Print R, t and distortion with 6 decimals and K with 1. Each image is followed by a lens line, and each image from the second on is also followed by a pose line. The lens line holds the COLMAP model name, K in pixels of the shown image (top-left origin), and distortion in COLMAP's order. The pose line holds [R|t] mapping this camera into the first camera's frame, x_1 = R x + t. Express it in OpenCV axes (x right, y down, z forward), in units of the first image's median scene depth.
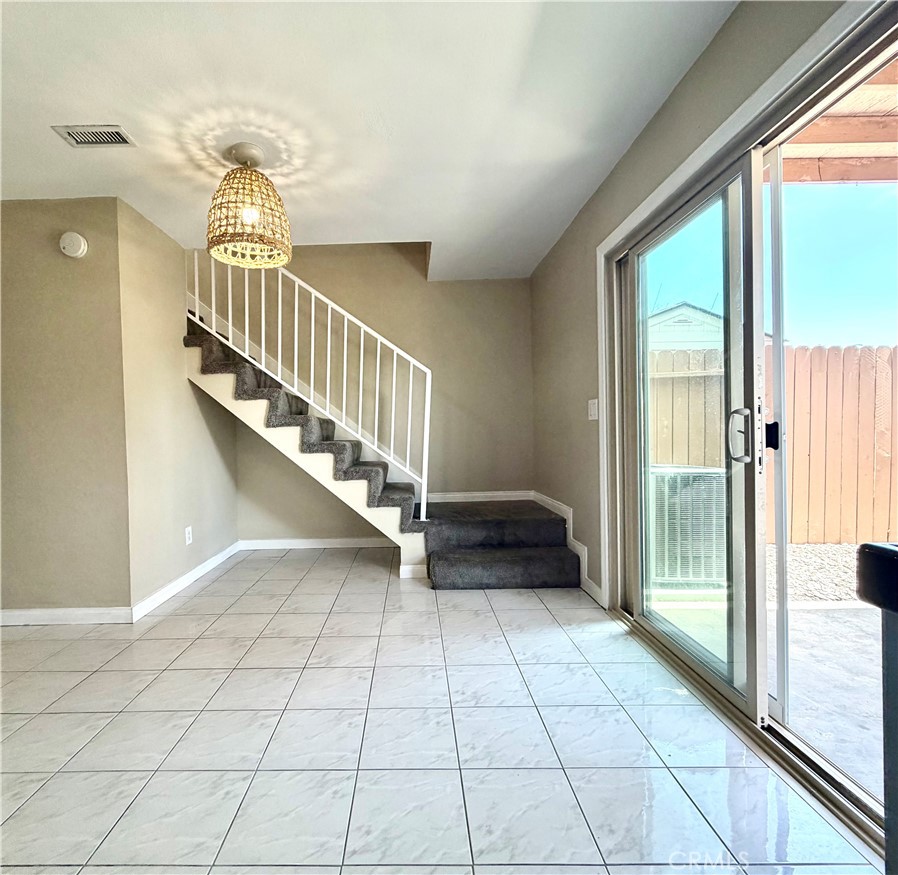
lens RADIAL K [[465.1, 0, 407.6], [0, 465.1, 437.8], [0, 0, 1]] dist [0.000787, -0.000344]
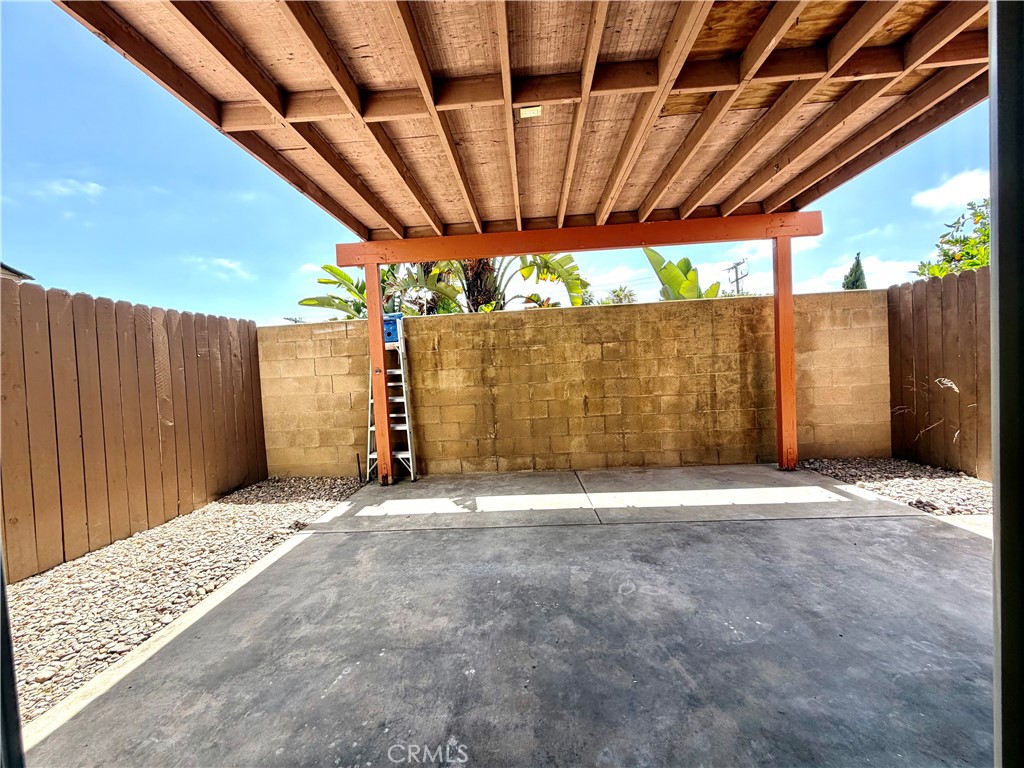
lens RADIAL K [[407.6, 0, 507.9], [0, 407.6, 381.9], [0, 0, 1]] dist [-0.000816, 0.000455]
pose [[0.041169, -0.018463, 0.998982, 0.294435], [0.069507, 0.997460, 0.015571, -0.016027], [-0.996732, 0.068795, 0.042347, 0.349031]]
